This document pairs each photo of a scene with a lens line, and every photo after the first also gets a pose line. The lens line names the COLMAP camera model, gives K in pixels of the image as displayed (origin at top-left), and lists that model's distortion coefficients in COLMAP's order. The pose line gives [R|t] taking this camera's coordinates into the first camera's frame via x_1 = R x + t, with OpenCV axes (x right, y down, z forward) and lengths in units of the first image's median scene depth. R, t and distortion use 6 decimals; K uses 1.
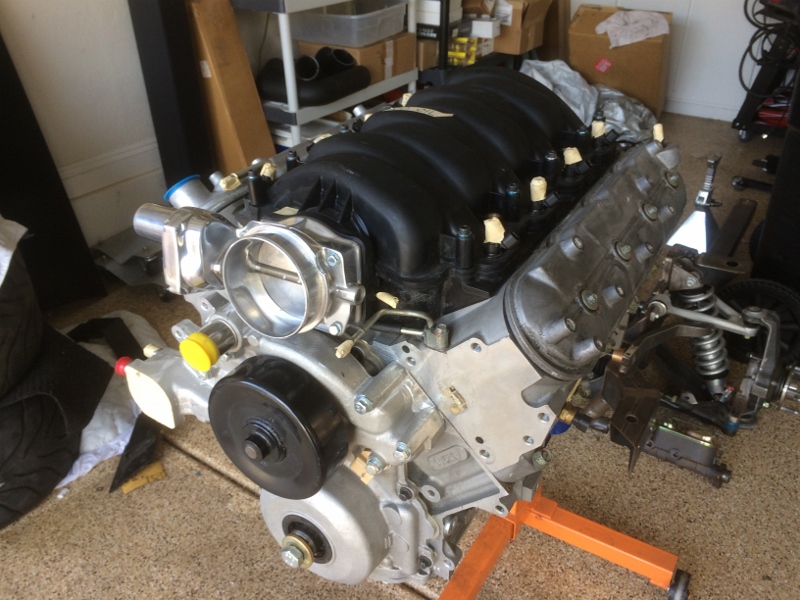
lens RADIAL K [[687.8, 0, 400.0], [0, 687.8, 300.0], [0, 0, 1]] dist [0.087562, -0.124732]
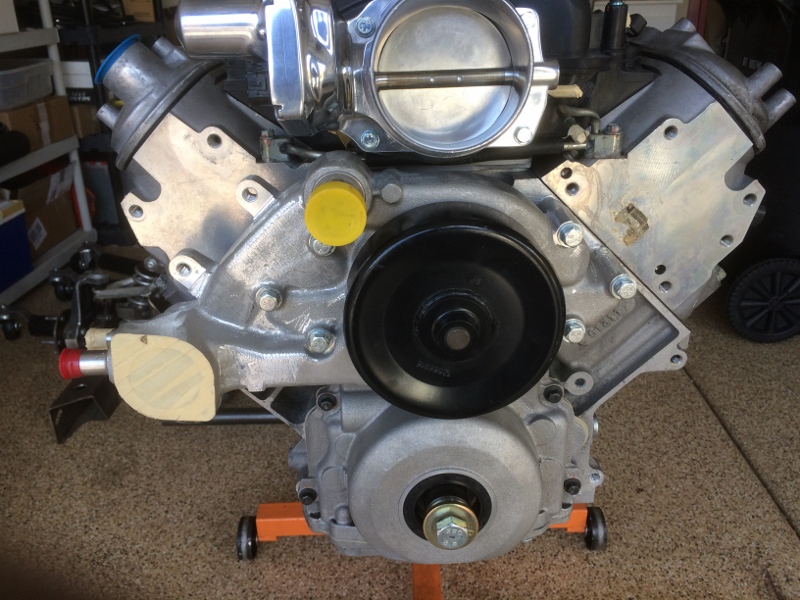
lens RADIAL K [[687.8, 0, 400.0], [0, 687.8, 300.0], [0, 0, 1]] dist [0.087562, -0.124732]
pose [[0.840082, -0.210823, 0.499815, -0.264174], [0.282104, 0.956784, -0.070583, 0.097730], [-0.463334, 0.200295, 0.863252, 0.206042]]
